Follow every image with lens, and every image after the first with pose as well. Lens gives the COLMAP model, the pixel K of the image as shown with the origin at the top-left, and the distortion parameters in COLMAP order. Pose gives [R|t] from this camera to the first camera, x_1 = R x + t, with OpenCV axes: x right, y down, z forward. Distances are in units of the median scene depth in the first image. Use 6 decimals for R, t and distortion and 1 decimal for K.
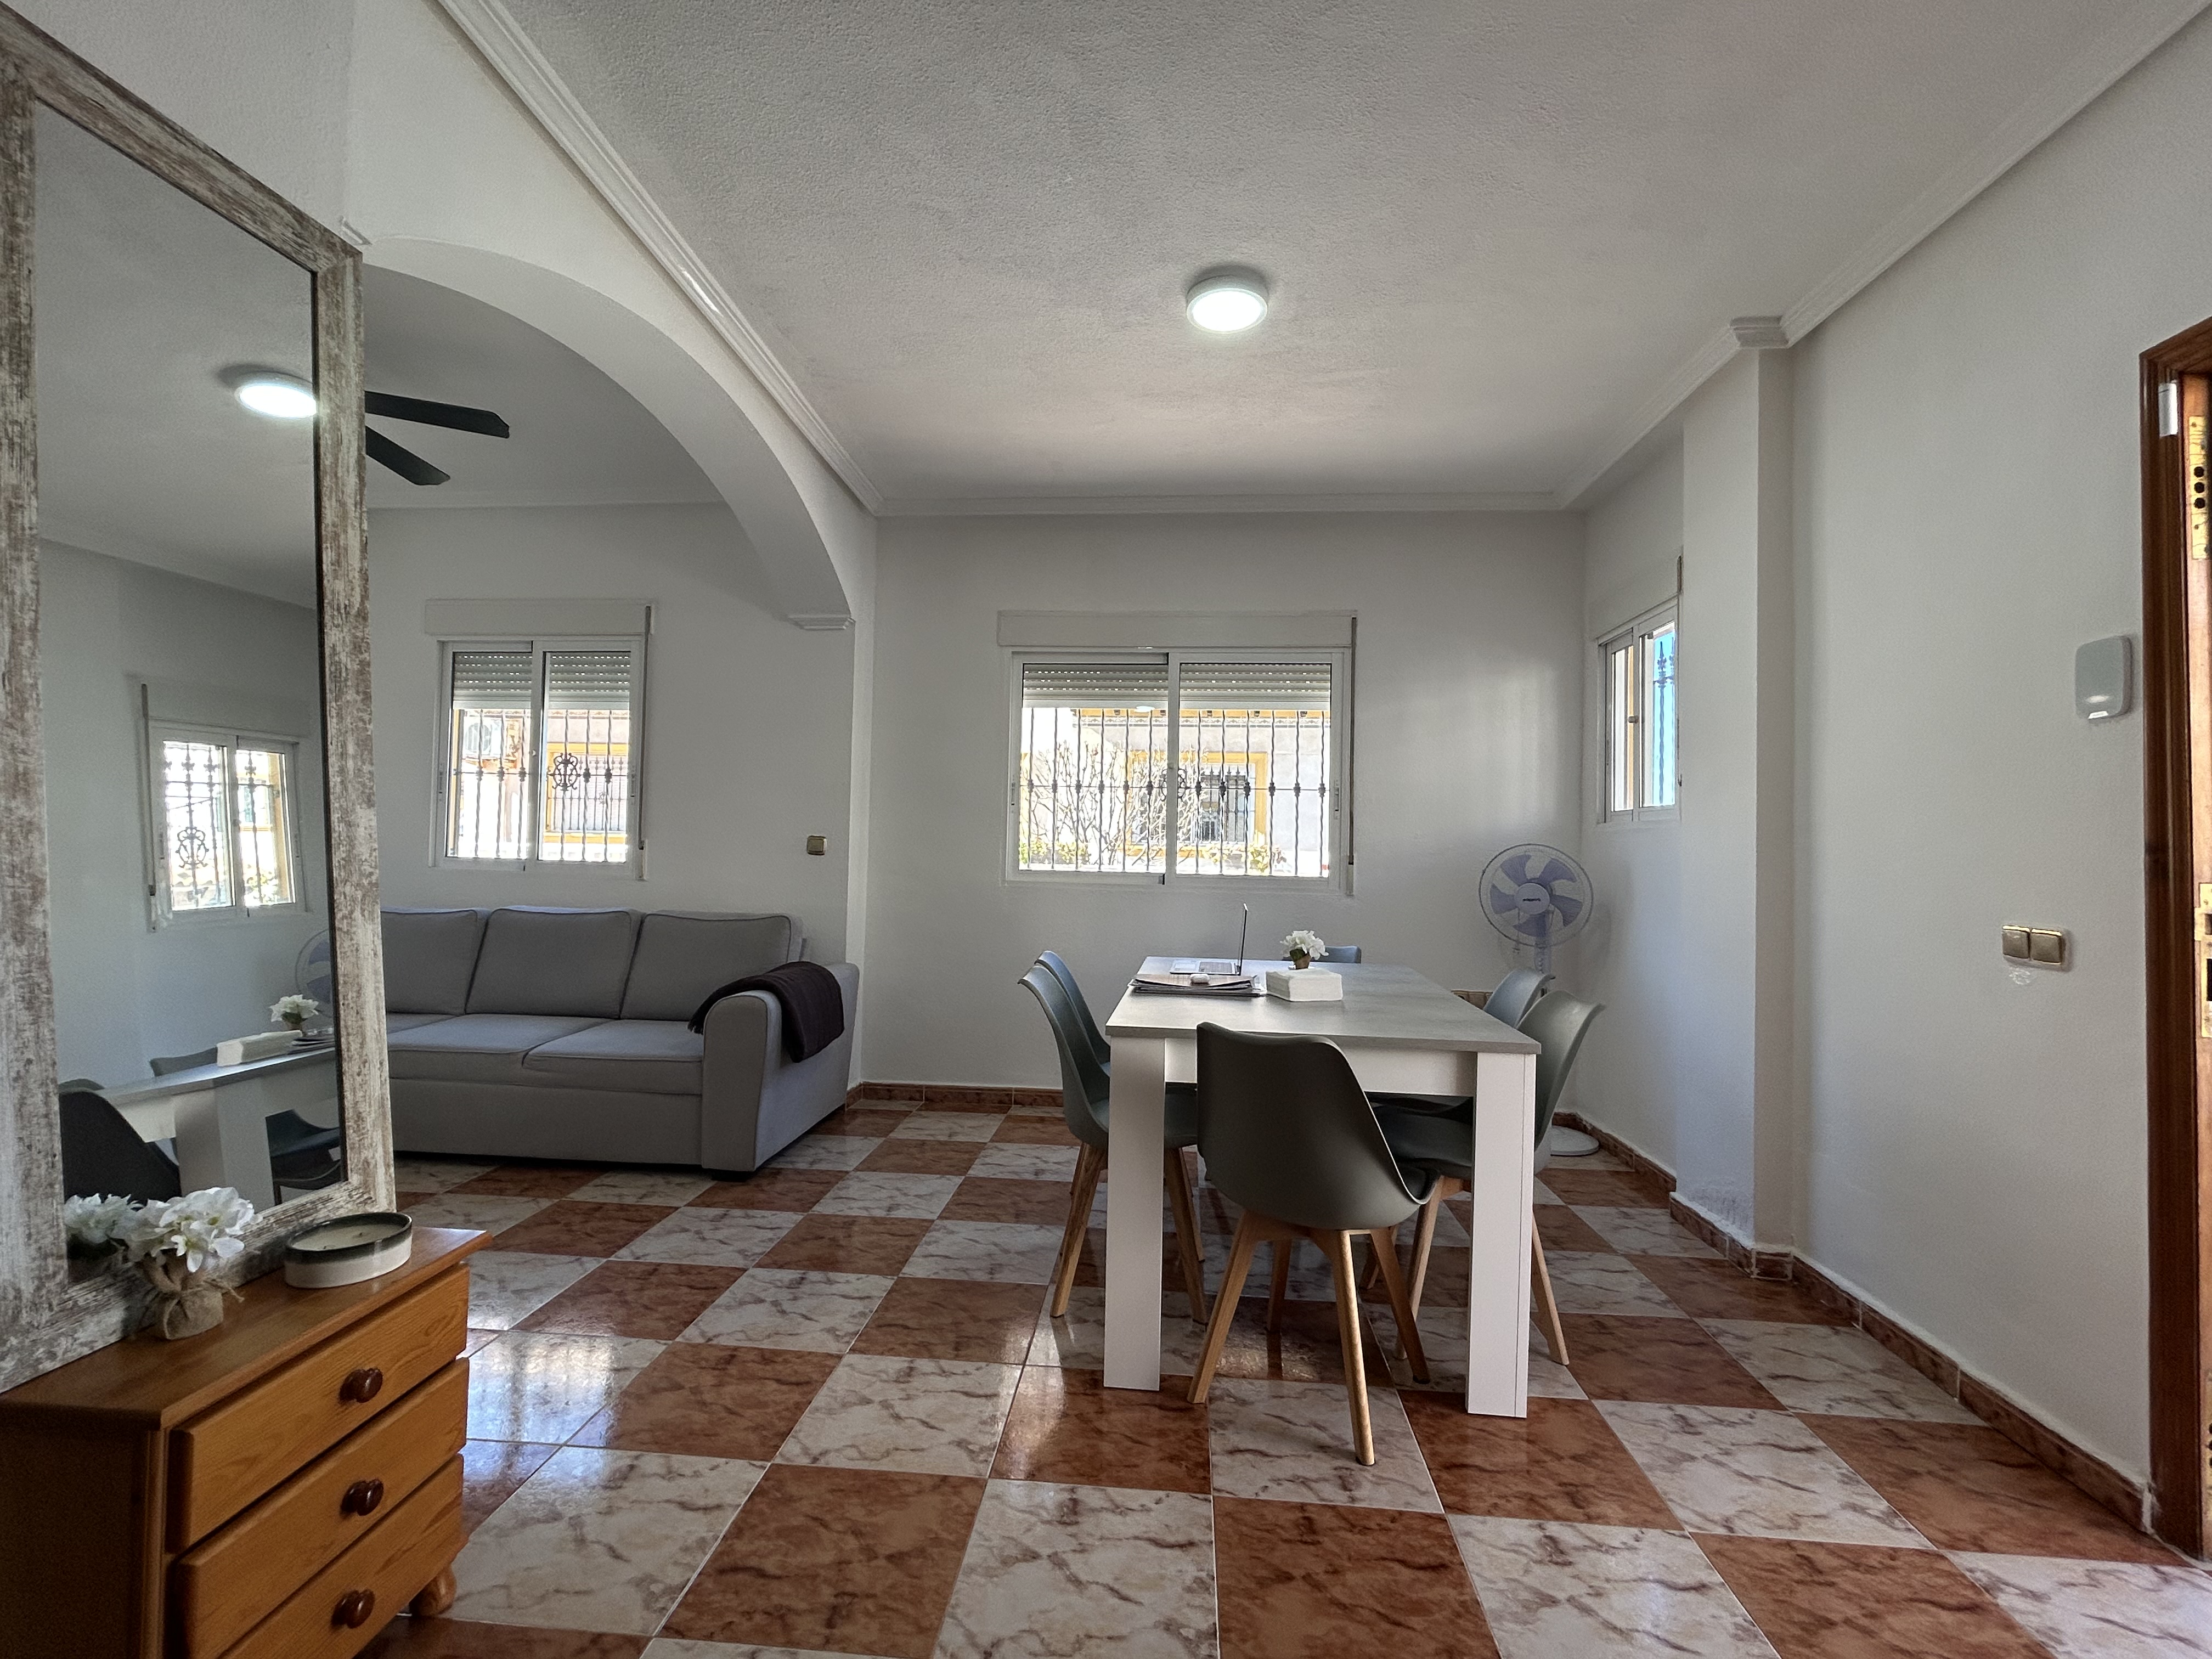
lens RADIAL K [[971.8, 0, 1103.0], [0, 971.8, 832.6], [0, 0, 1]] dist [0.000448, 0.000266]
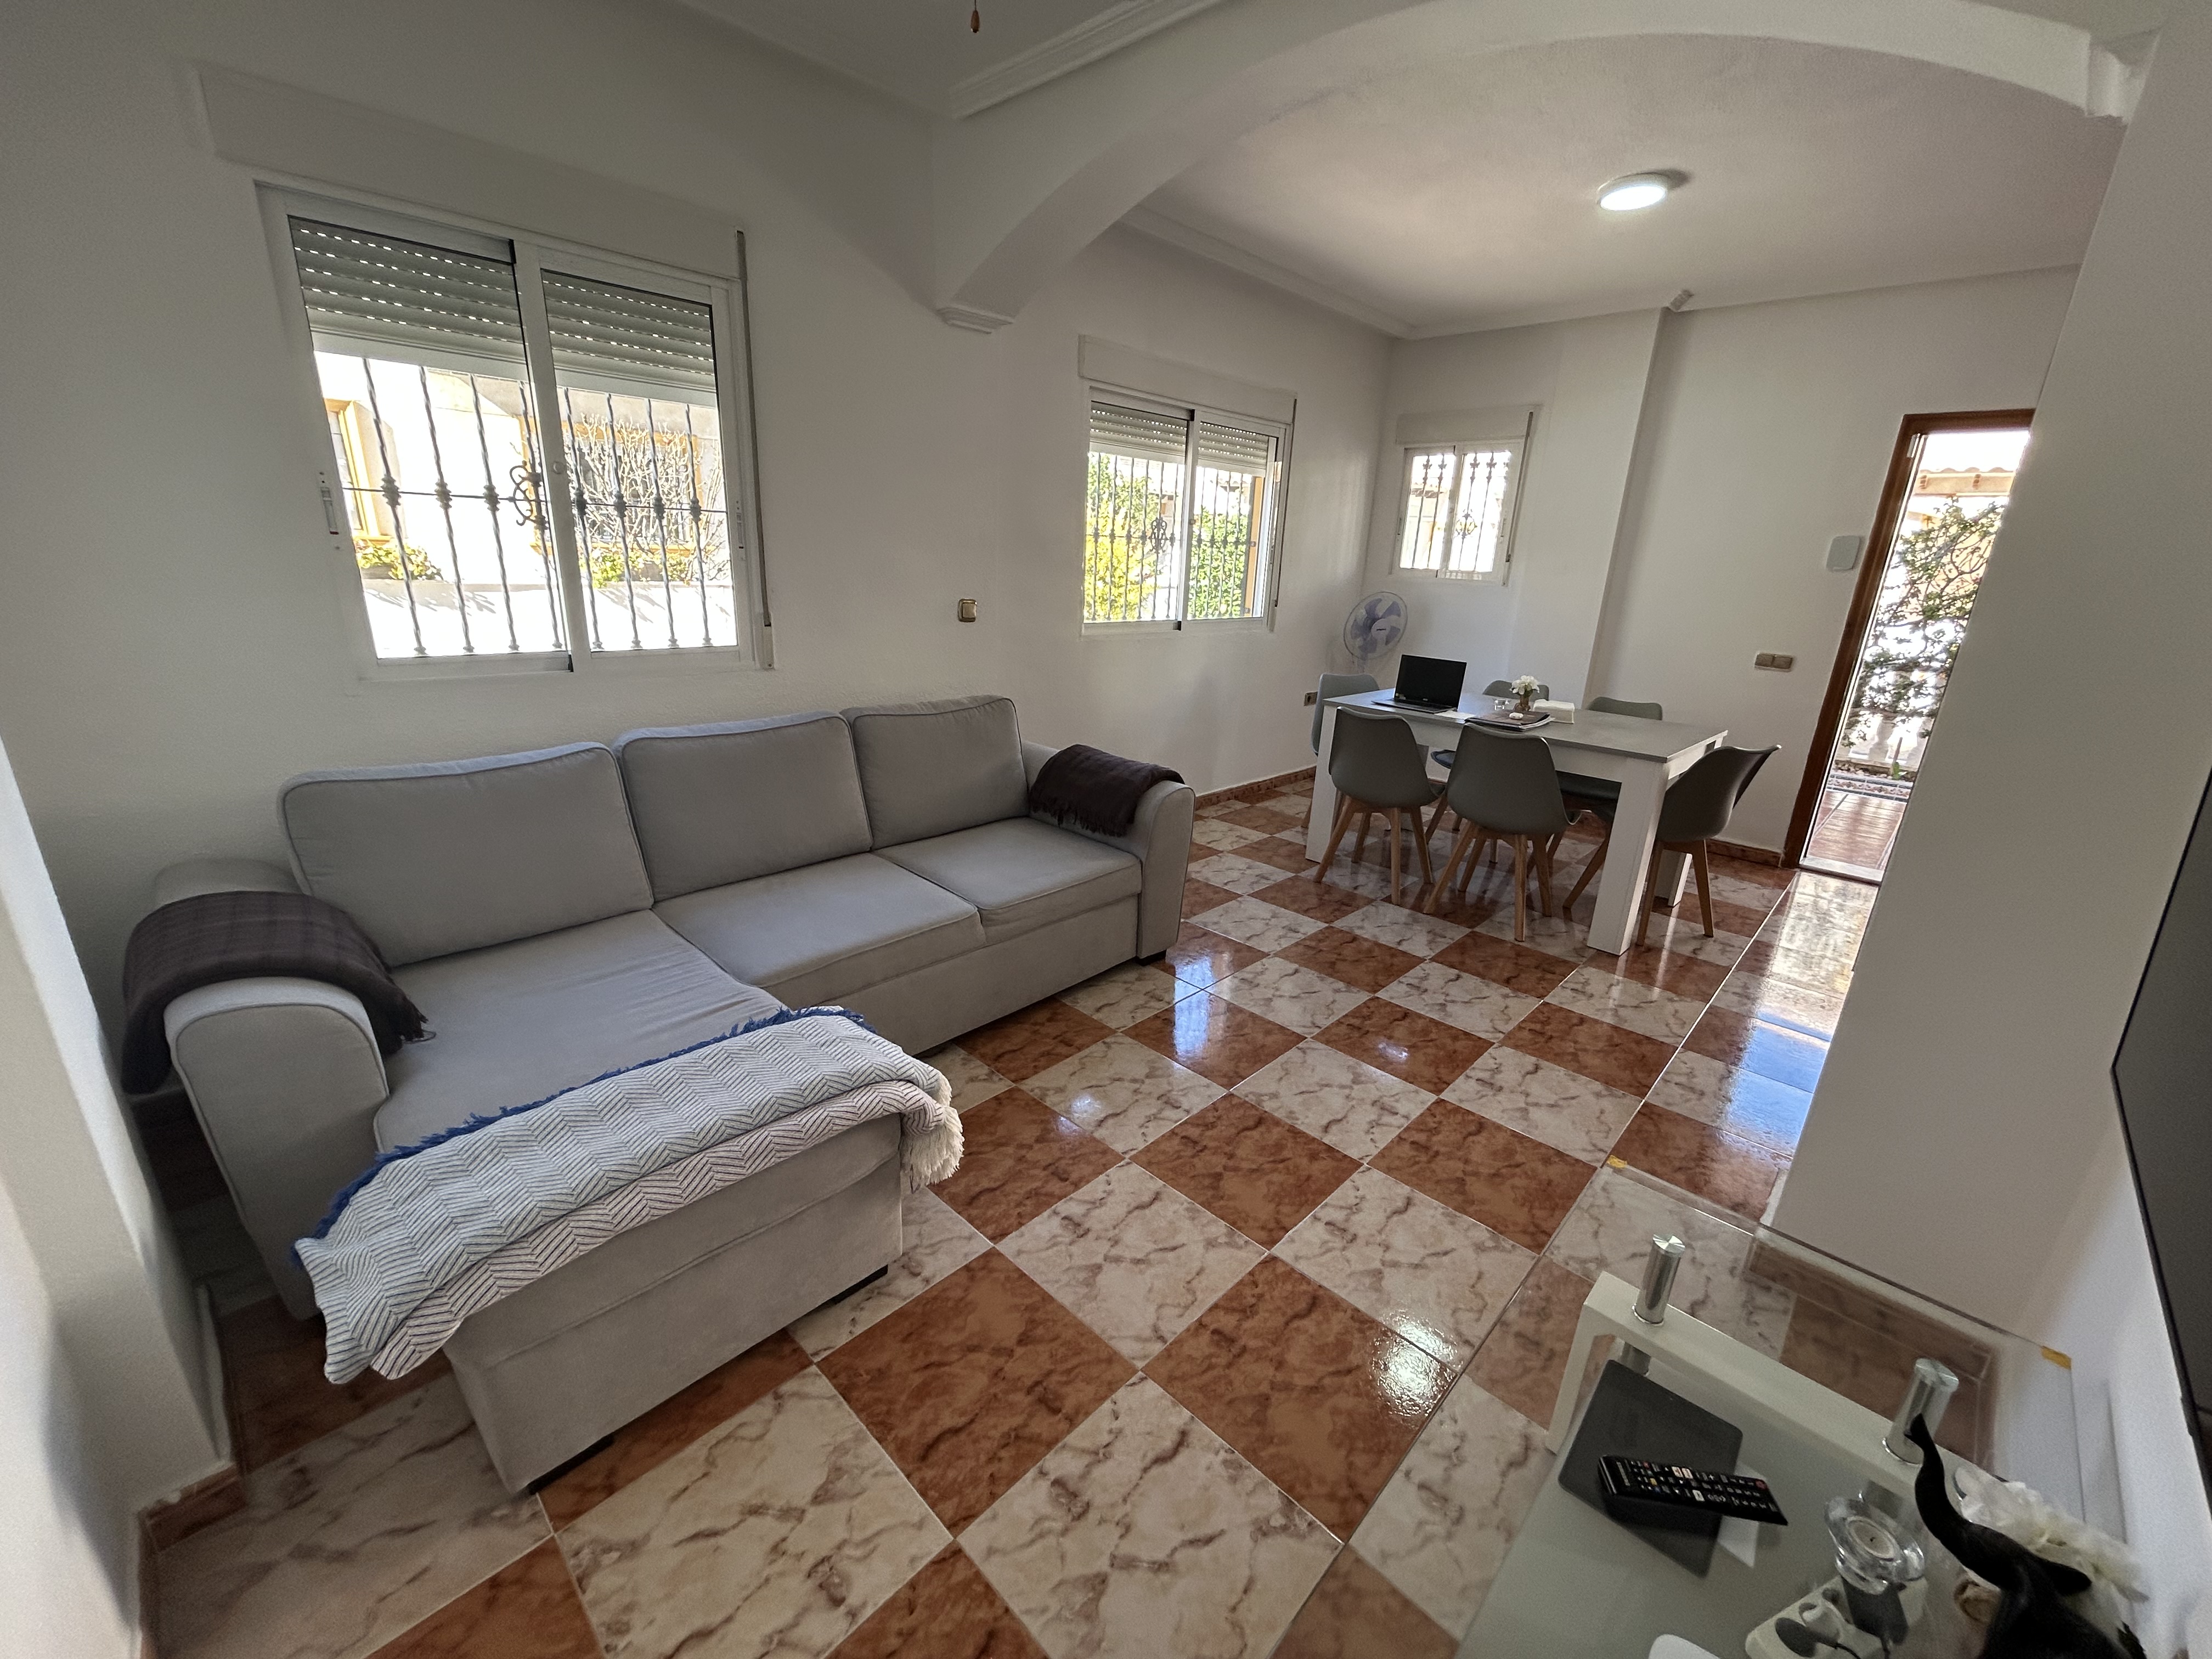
lens RADIAL K [[886.3, 0, 1095.8], [0, 886.3, 826.8], [0, 0, 1]] dist [-0.001672, 0.001076]
pose [[0.641848, -0.224876, 0.733118, -0.825555], [-0.039548, 0.945055, 0.324510, -0.063880], [-0.765811, -0.237280, 0.597688, 0.391543]]
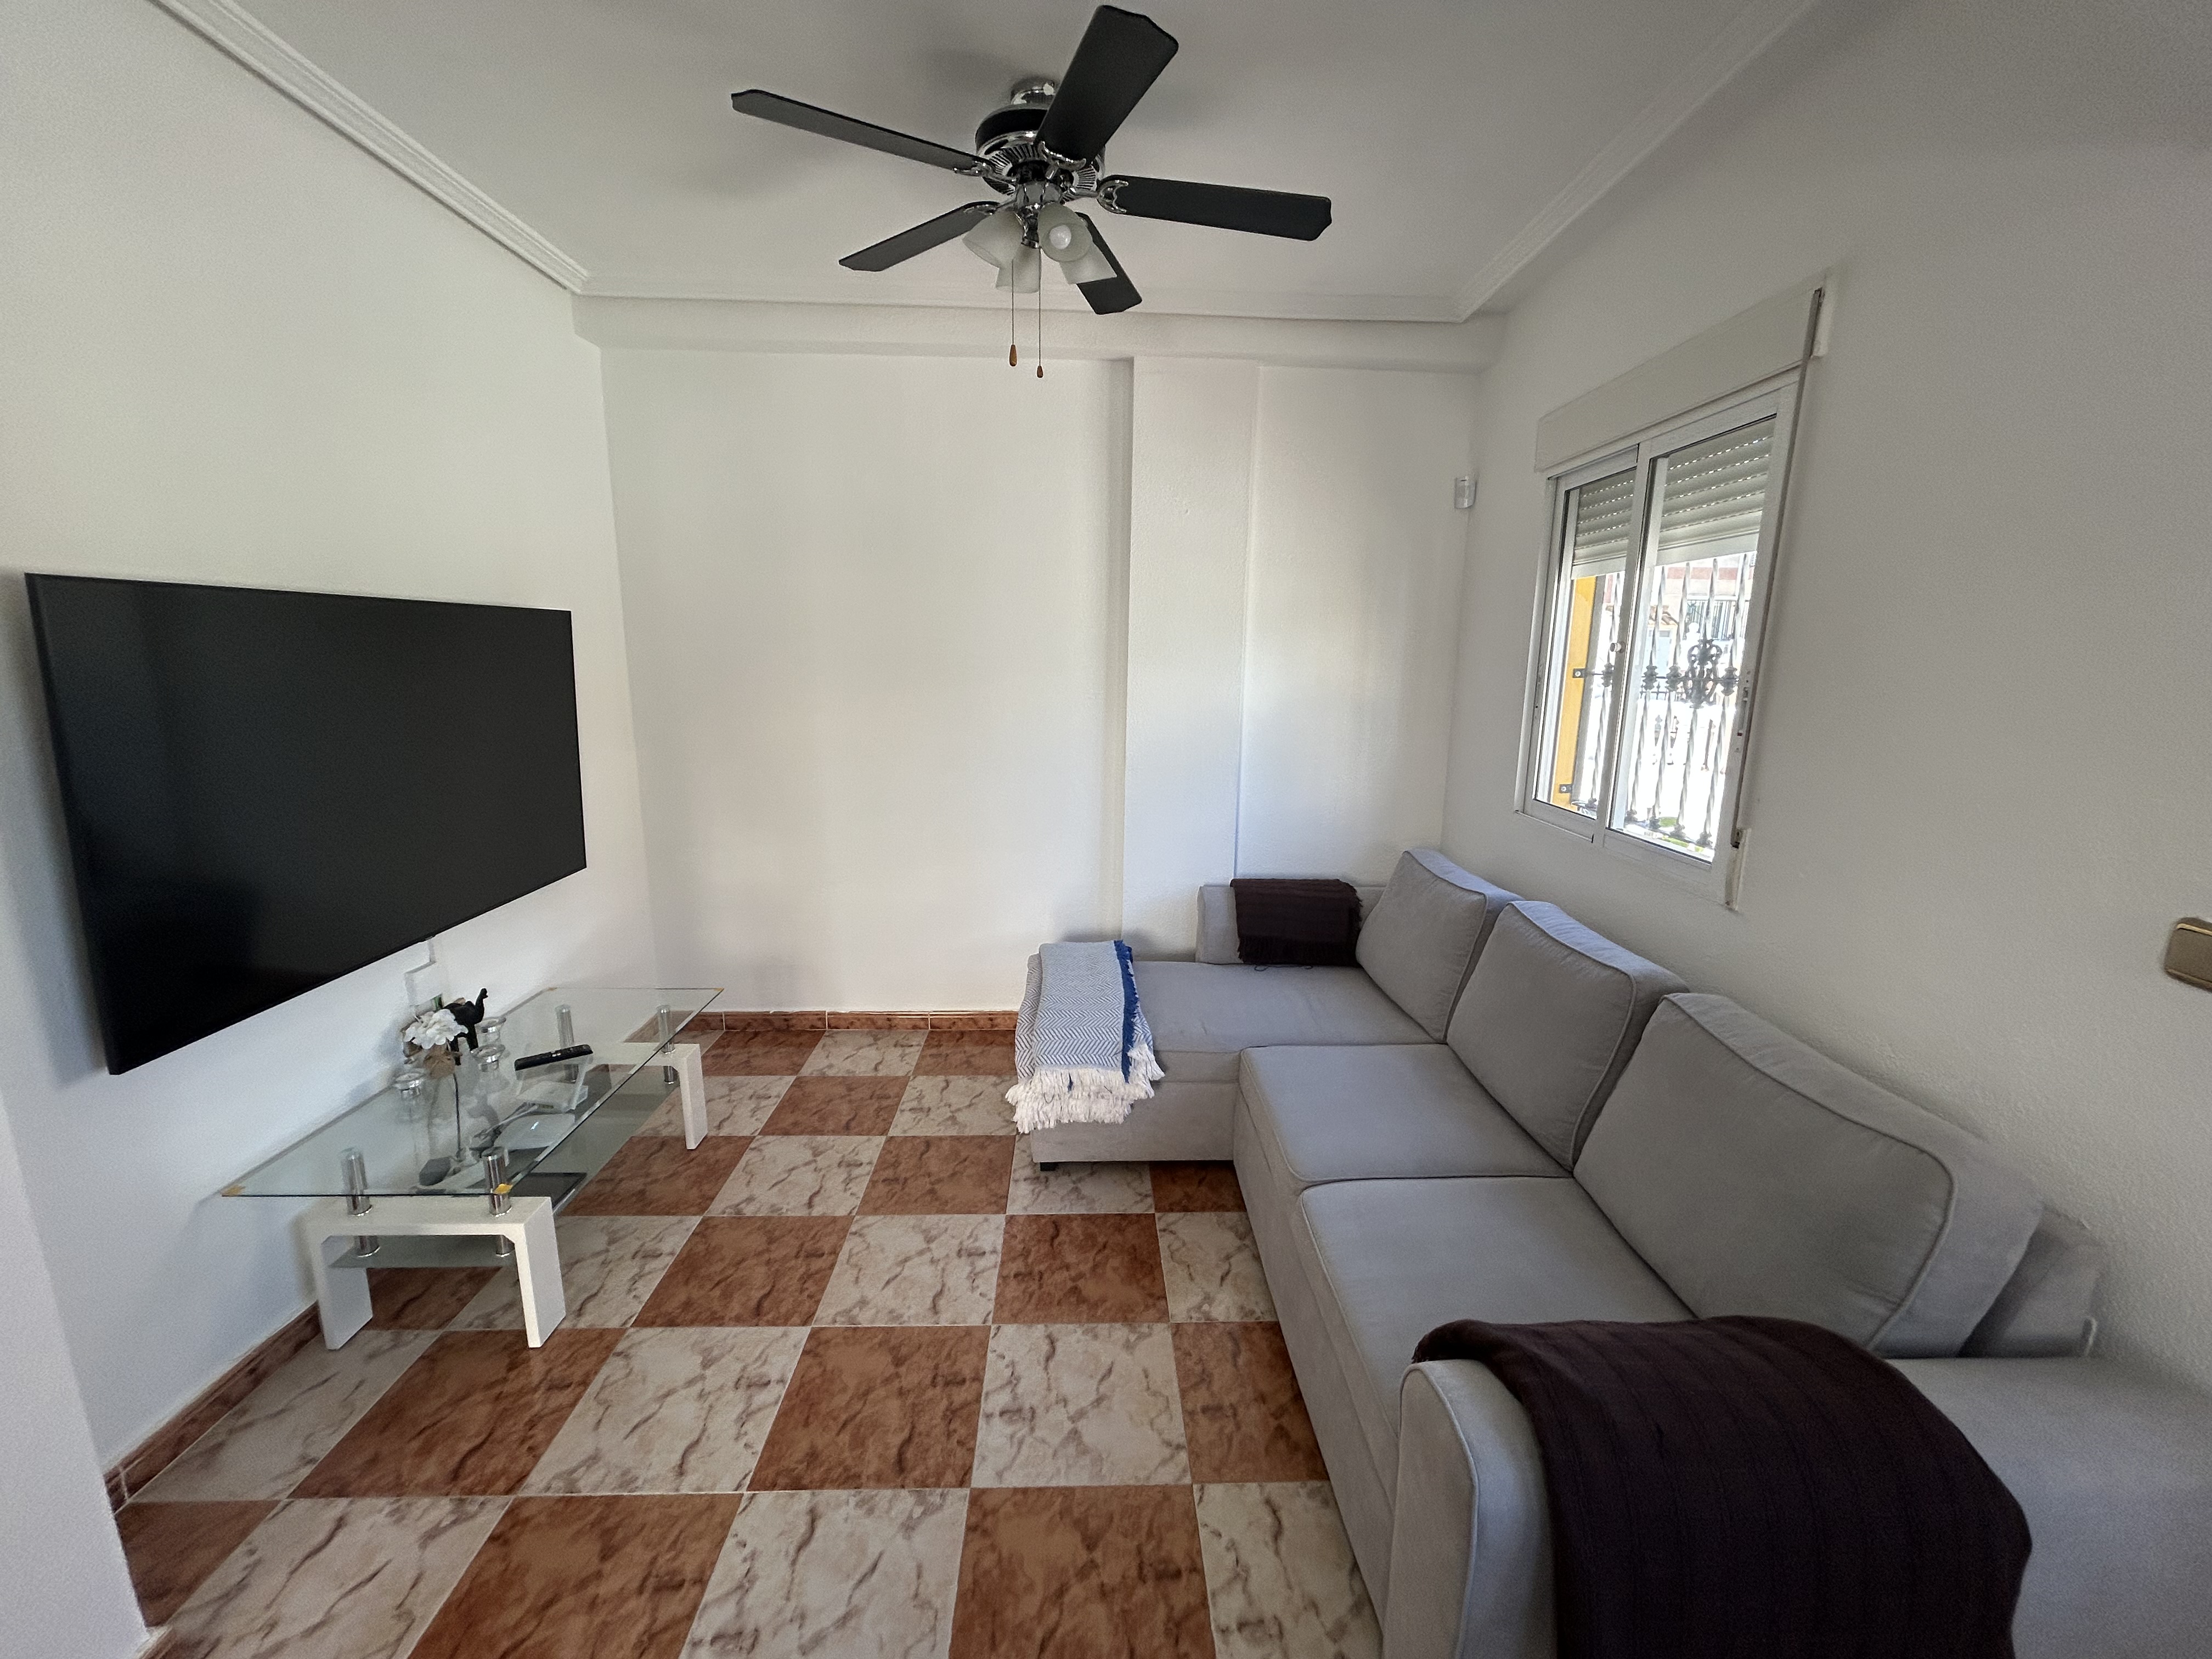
lens RADIAL K [[886.3, 0, 1112.0], [0, 886.3, 827.4], [0, 0, 1]] dist [-0.001672, 0.001076]
pose [[0.119780, 0.175392, -0.977185, -0.086576], [0.006932, 0.984099, 0.177483, -0.072551], [0.992776, -0.028033, 0.116659, 0.641029]]
